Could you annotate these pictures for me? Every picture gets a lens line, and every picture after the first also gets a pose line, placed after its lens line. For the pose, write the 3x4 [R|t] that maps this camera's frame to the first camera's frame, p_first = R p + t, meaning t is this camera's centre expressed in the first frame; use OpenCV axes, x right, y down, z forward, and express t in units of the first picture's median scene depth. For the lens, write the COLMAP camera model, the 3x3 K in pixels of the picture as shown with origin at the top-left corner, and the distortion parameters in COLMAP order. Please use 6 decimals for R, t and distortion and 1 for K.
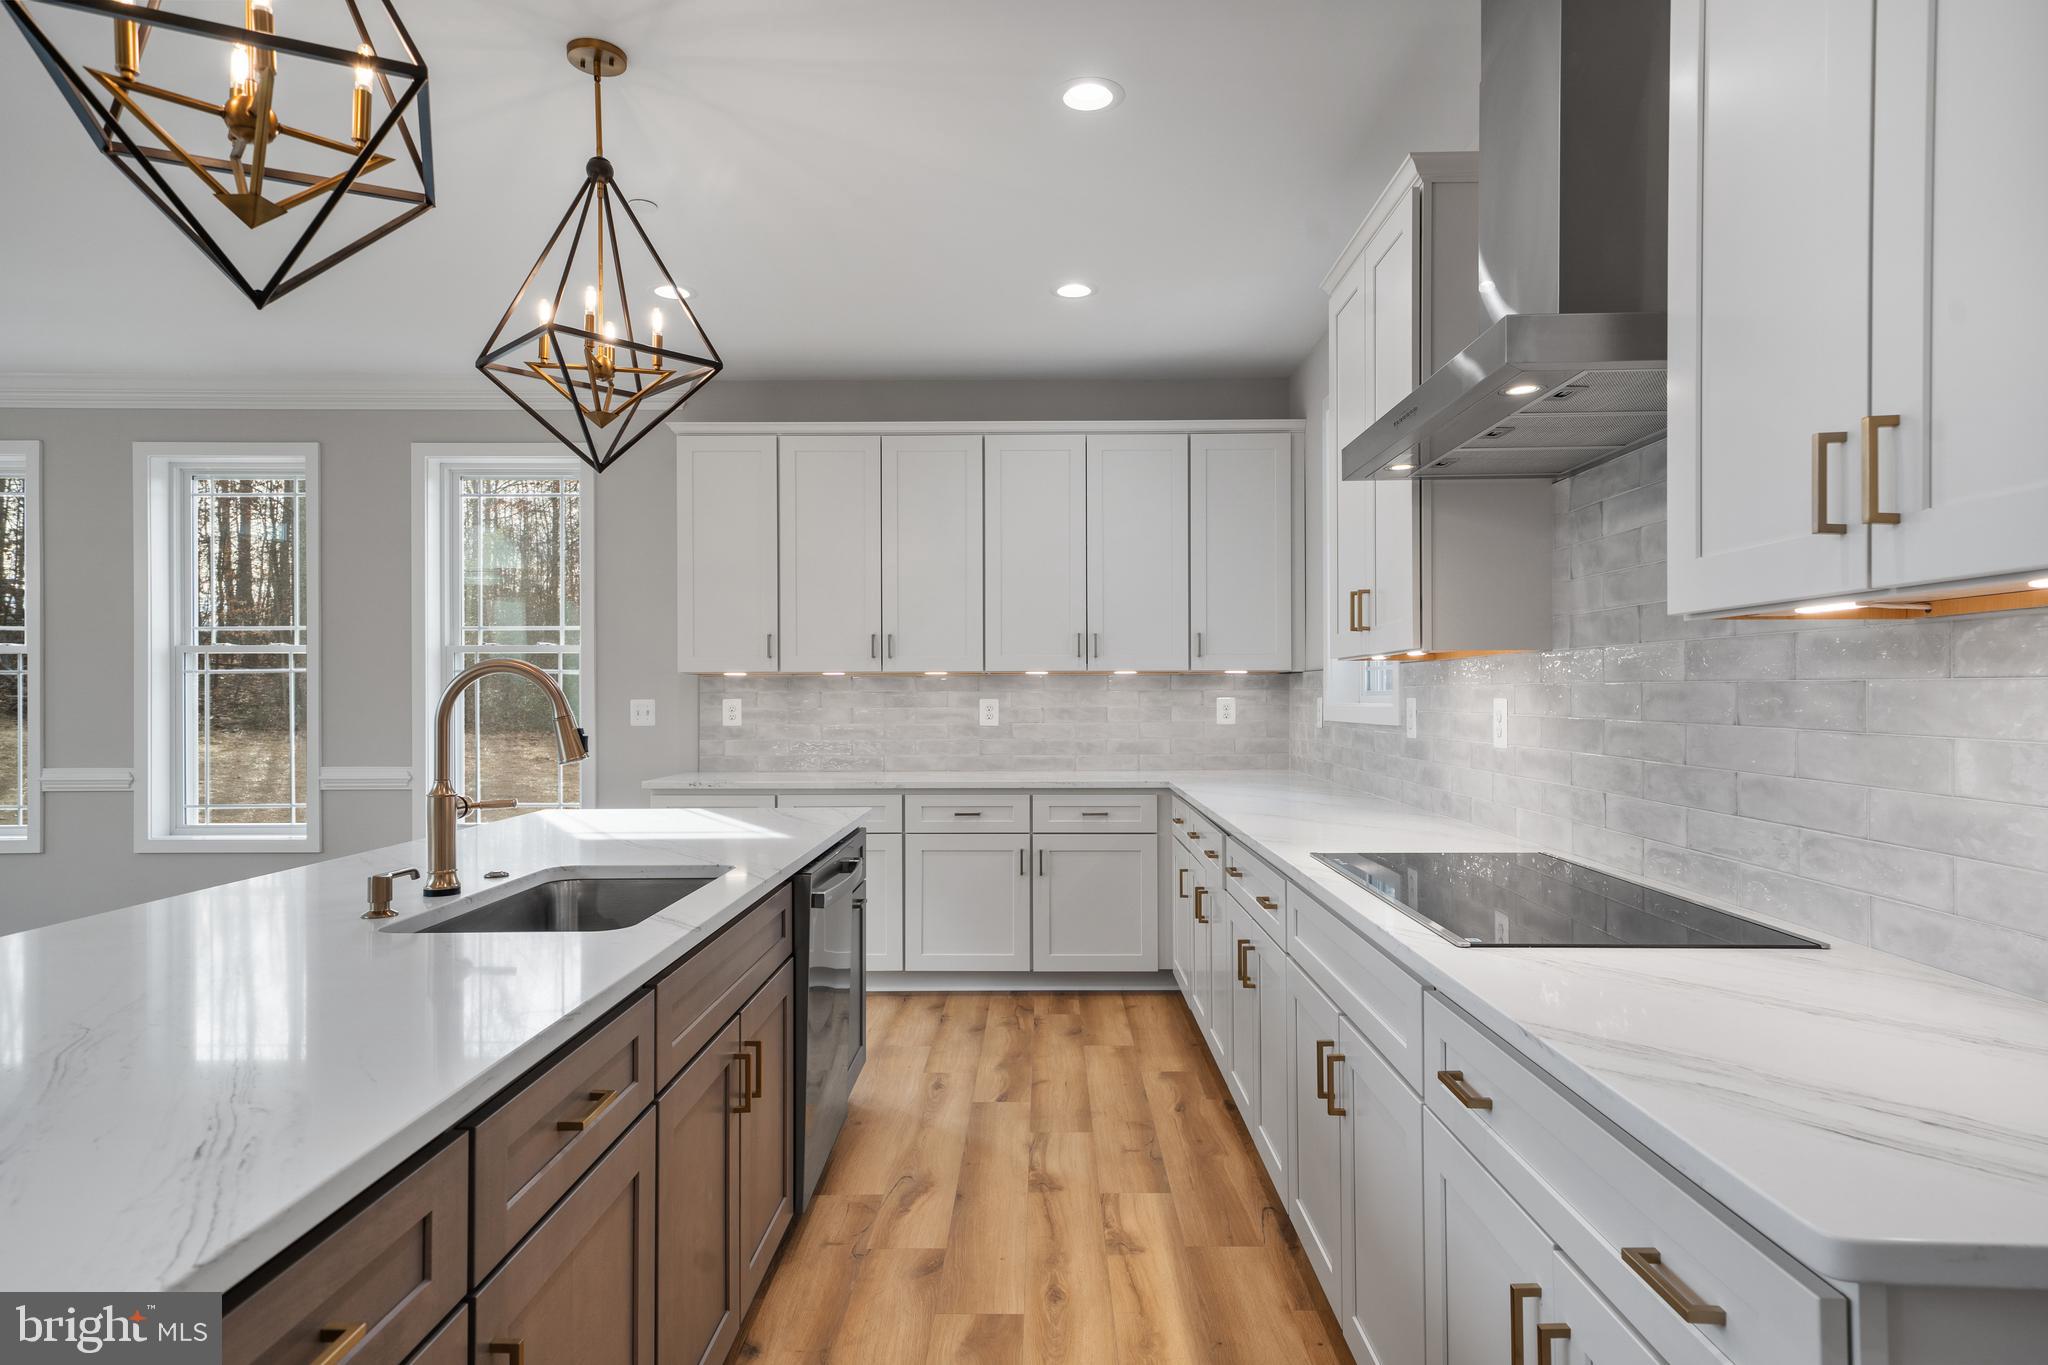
lens RADIAL K [[1148.2, 0, 1009.9], [0, 1148.2, 684.0], [0, 0, 1]] dist [0.028426, -0.005977]
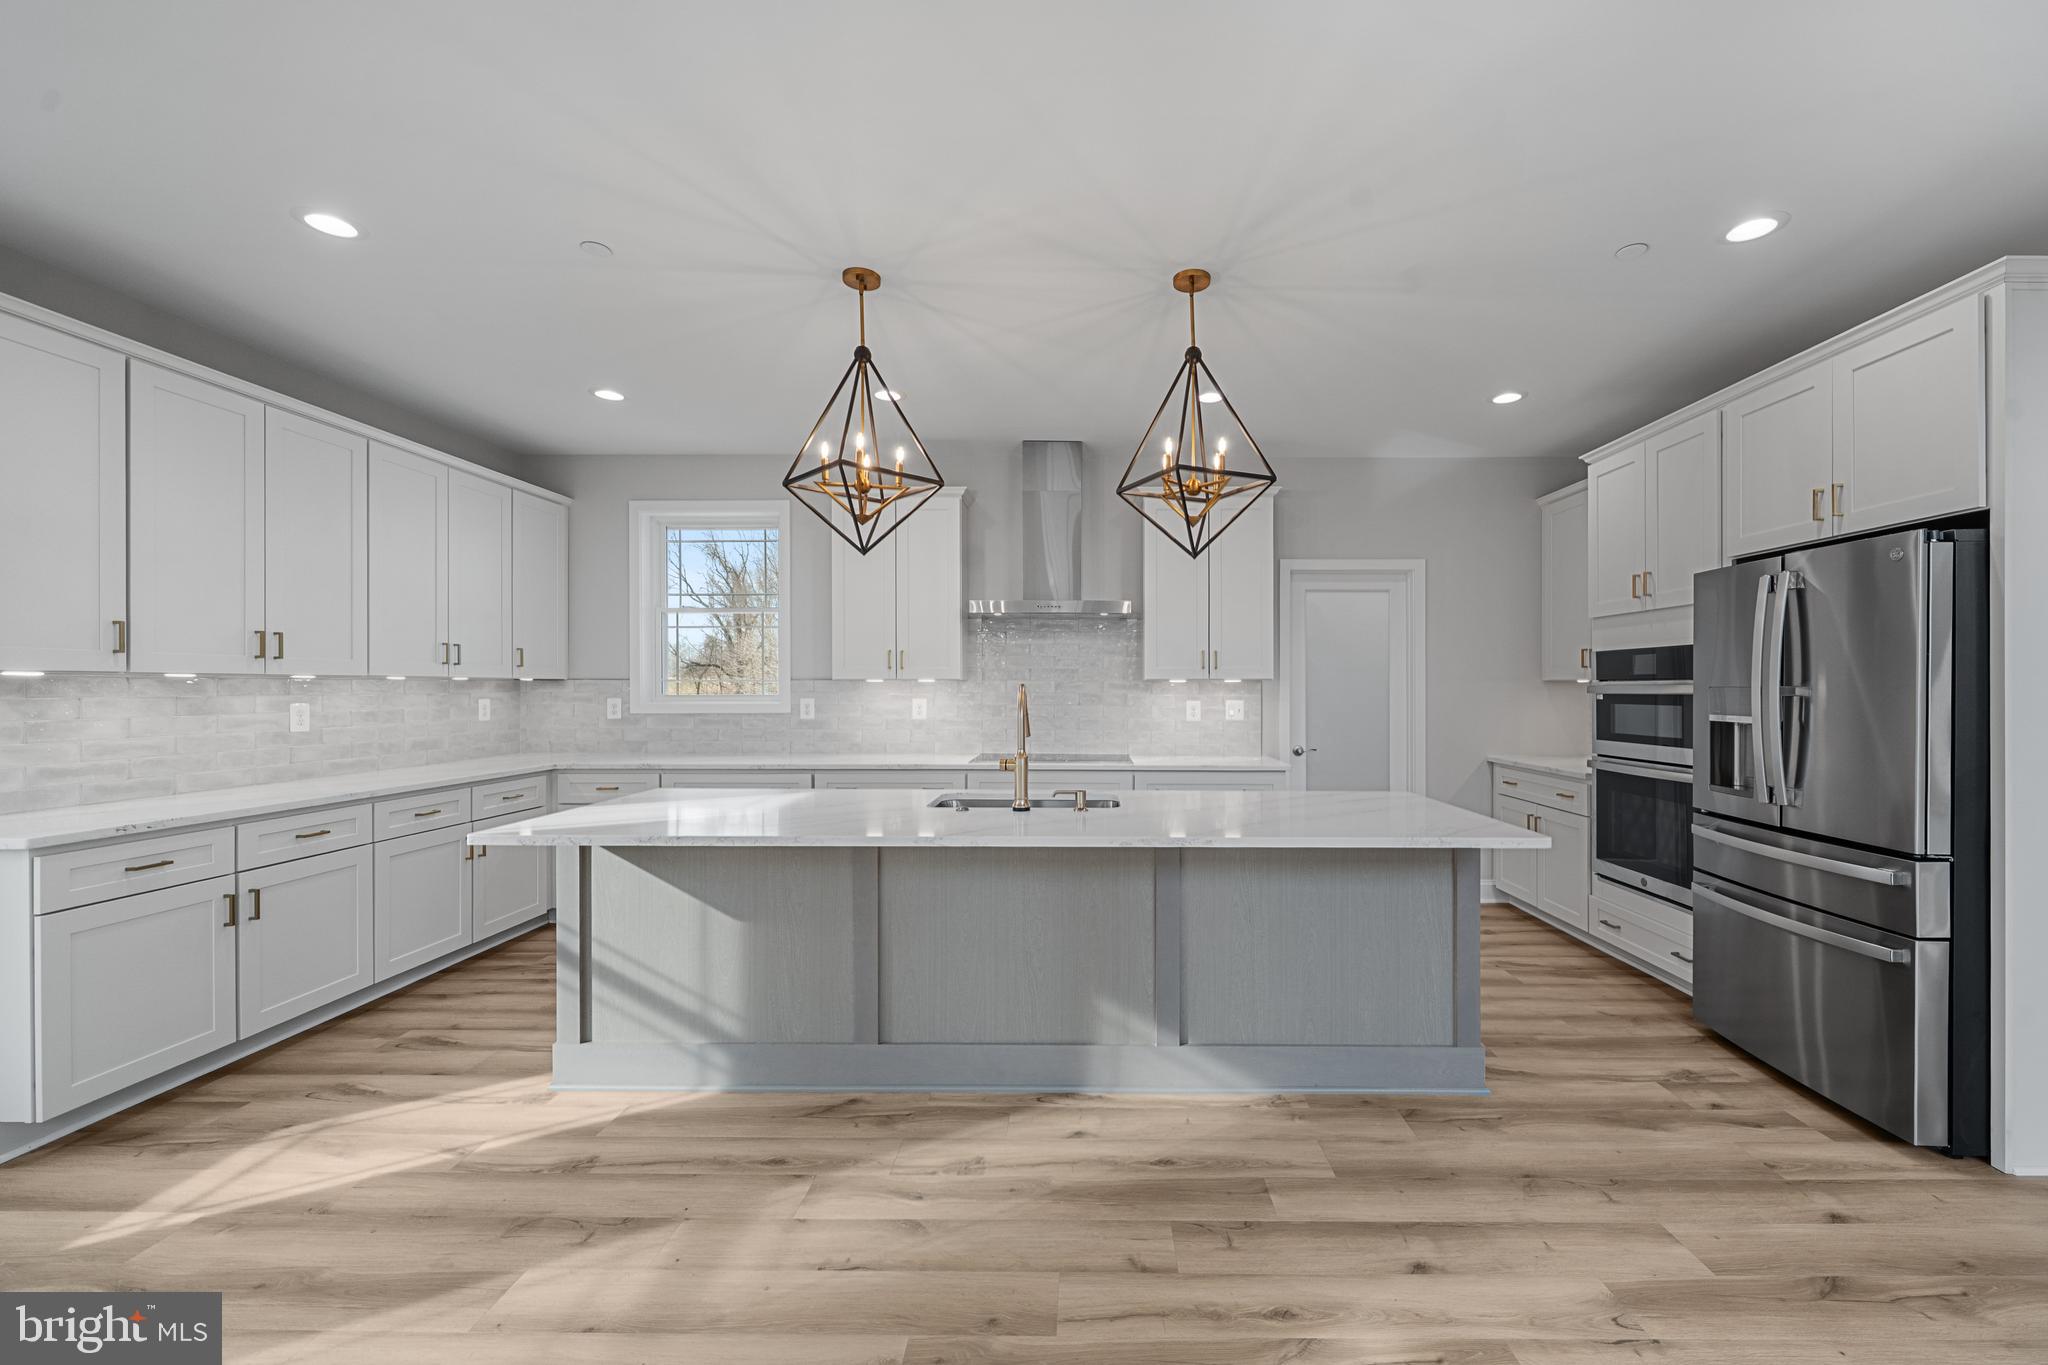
lens RADIAL K [[819.0, 0, 1082.3], [0, 819.0, 691.3], [0, 0, 1]] dist [-0.005079, 0.000589]
pose [[-0.017660, -0.003020, 0.999839, -0.811947], [-0.010618, 0.999940, 0.002833, -0.007007], [-0.999788, -0.010567, -0.017691, 0.420285]]
